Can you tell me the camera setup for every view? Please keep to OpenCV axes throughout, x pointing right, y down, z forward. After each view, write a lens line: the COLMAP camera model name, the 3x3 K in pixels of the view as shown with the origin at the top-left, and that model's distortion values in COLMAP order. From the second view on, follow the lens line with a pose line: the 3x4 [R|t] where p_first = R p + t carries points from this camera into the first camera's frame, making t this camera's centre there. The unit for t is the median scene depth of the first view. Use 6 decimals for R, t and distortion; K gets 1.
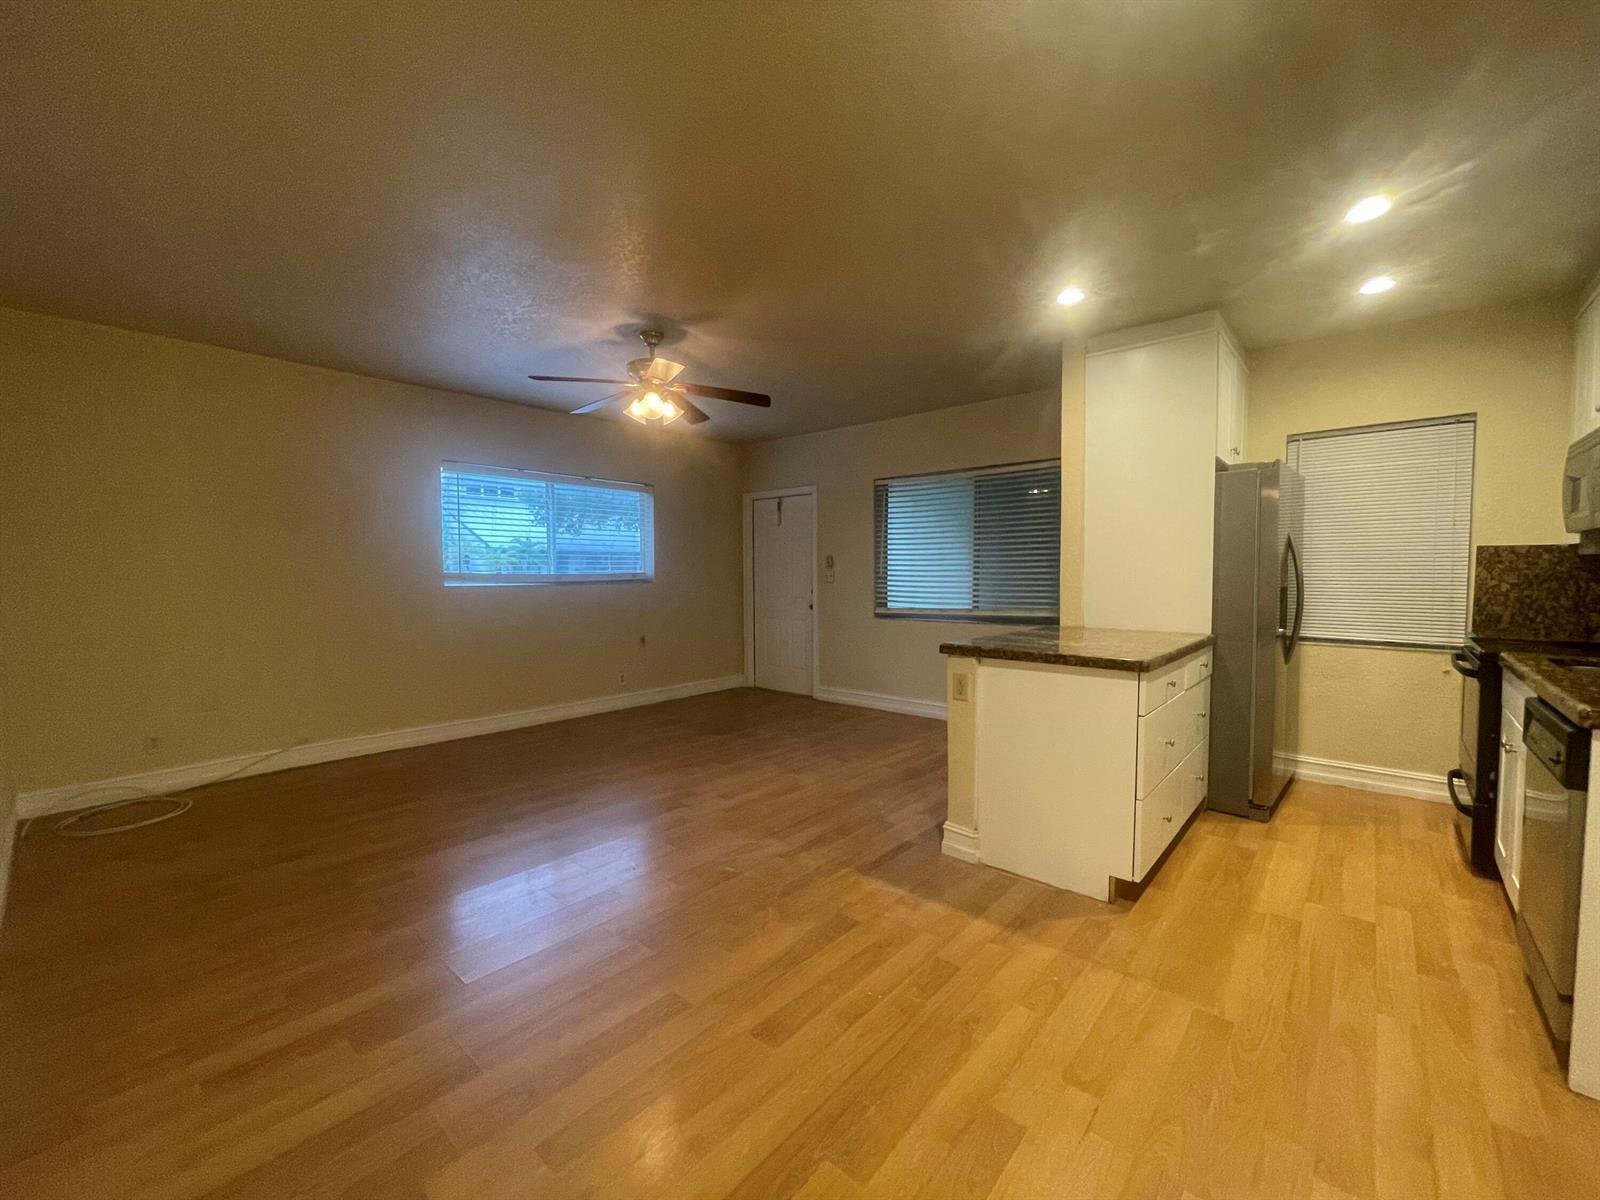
lens RADIAL K [[653.6, 0, 802.1], [0, 653.6, 600.3], [0, 0, 1]] dist [0.006698, -0.002197]
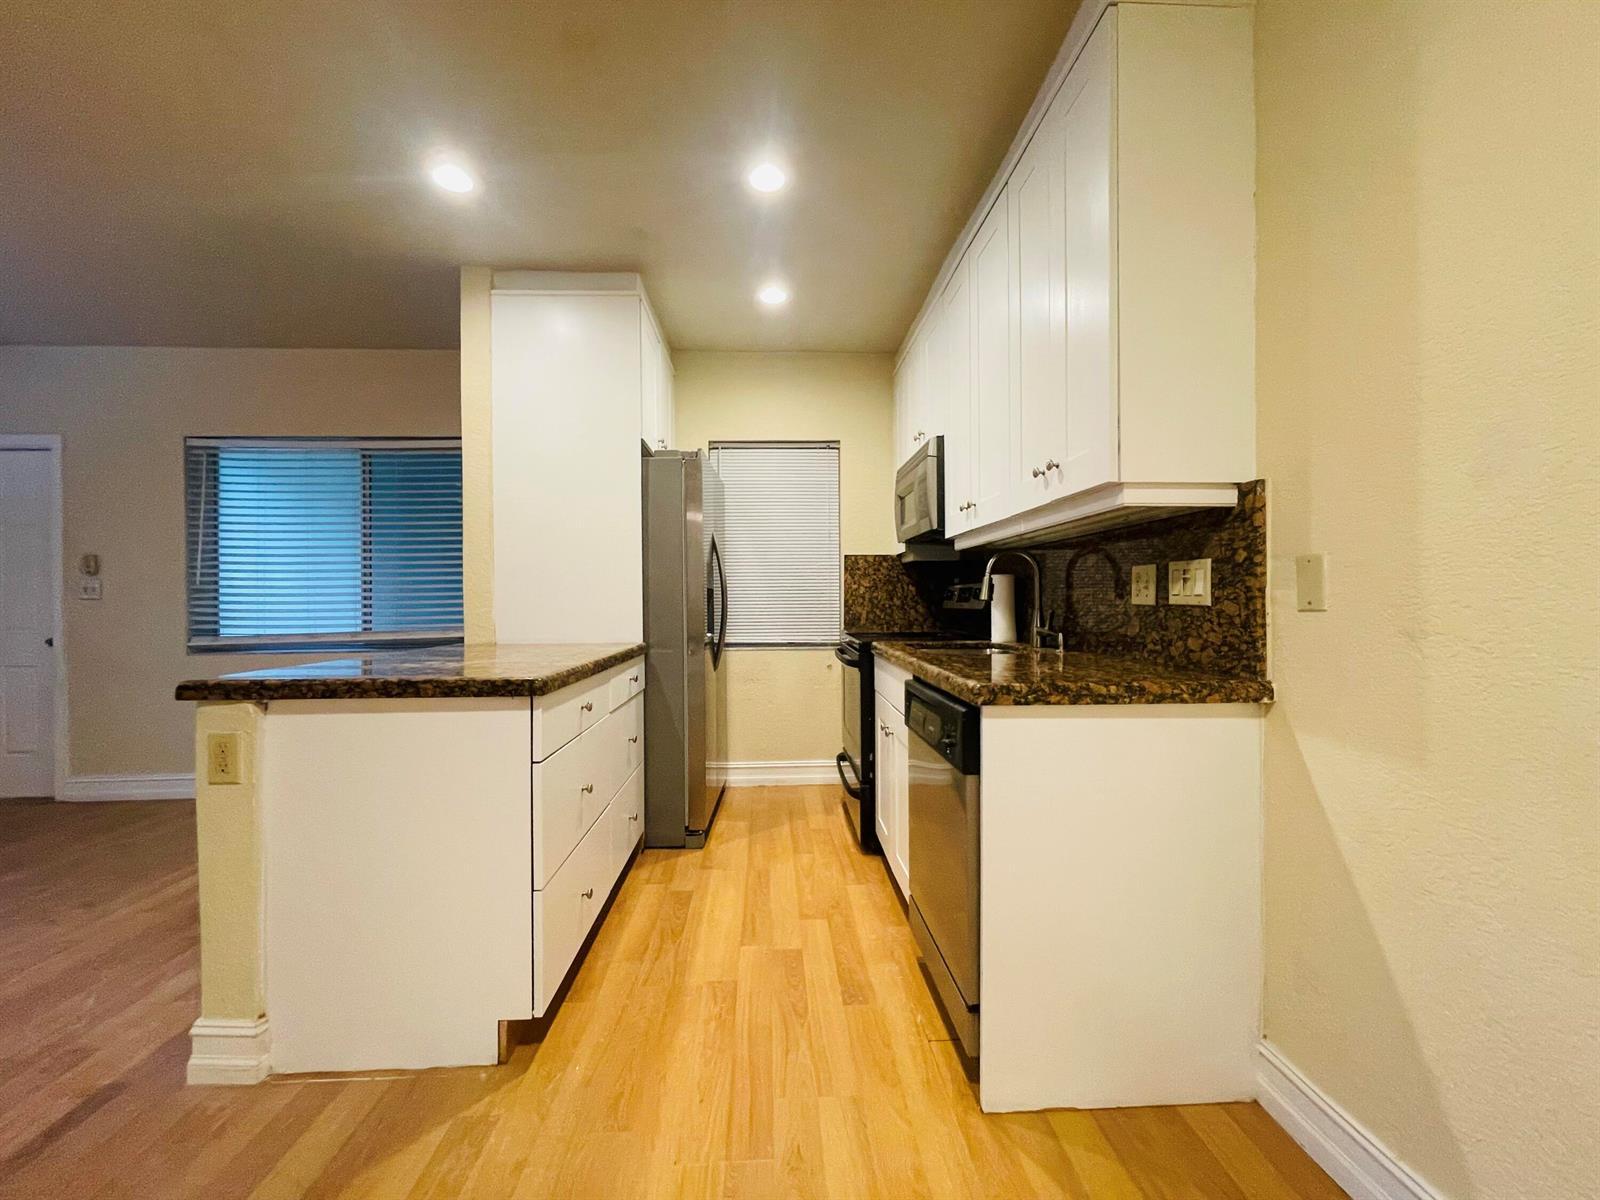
lens RADIAL K [[653.6, 0, 800.8], [0, 653.6, 600.9], [0, 0, 1]] dist [0.006698, -0.002197]
pose [[0.720067, -0.005598, 0.693882, 0.186844], [0.036948, 0.998858, -0.030284, 0.032652], [-0.692921, 0.047443, 0.719451, 0.246788]]
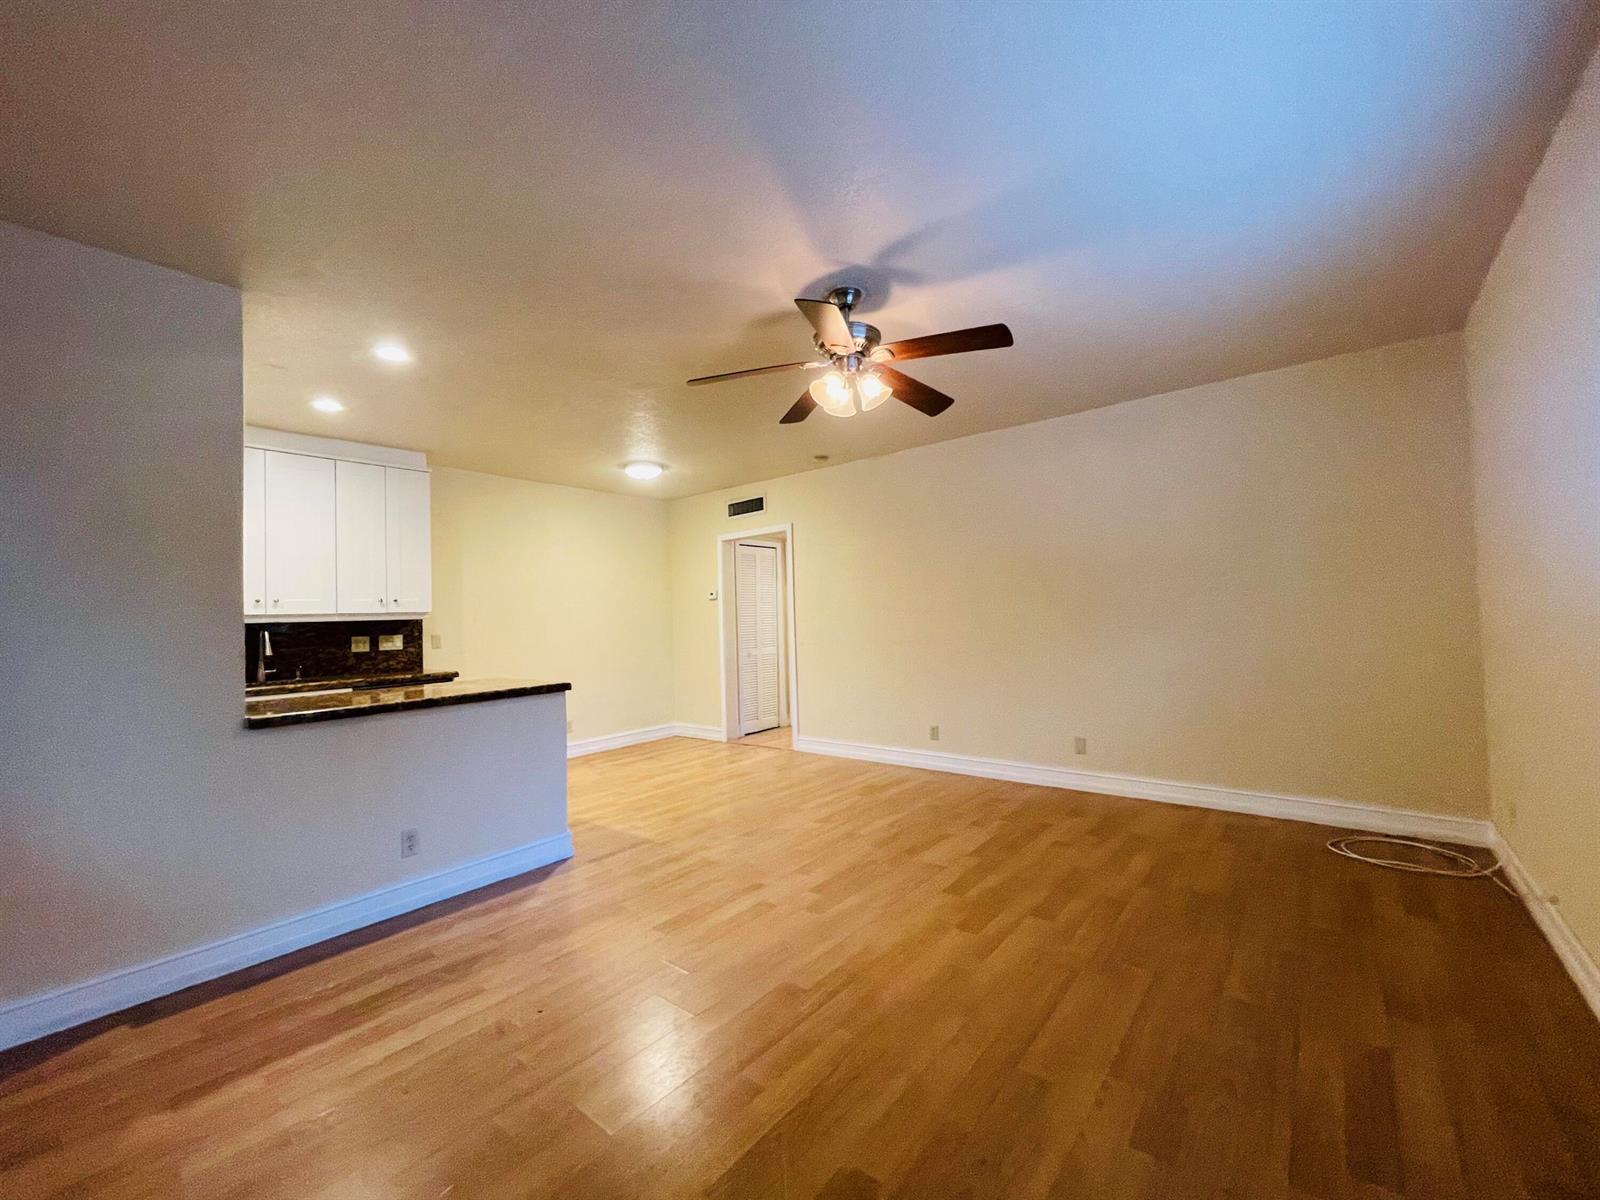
lens RADIAL K [[653.6, 0, 792.9], [0, 653.6, 604.6], [0, 0, 1]] dist [0.006698, -0.002197]
pose [[-0.999243, 0.033357, -0.020035, -0.165247], [0.032829, 0.999120, 0.026101, -0.087346], [0.020888, 0.025423, -0.999459, 2.004791]]
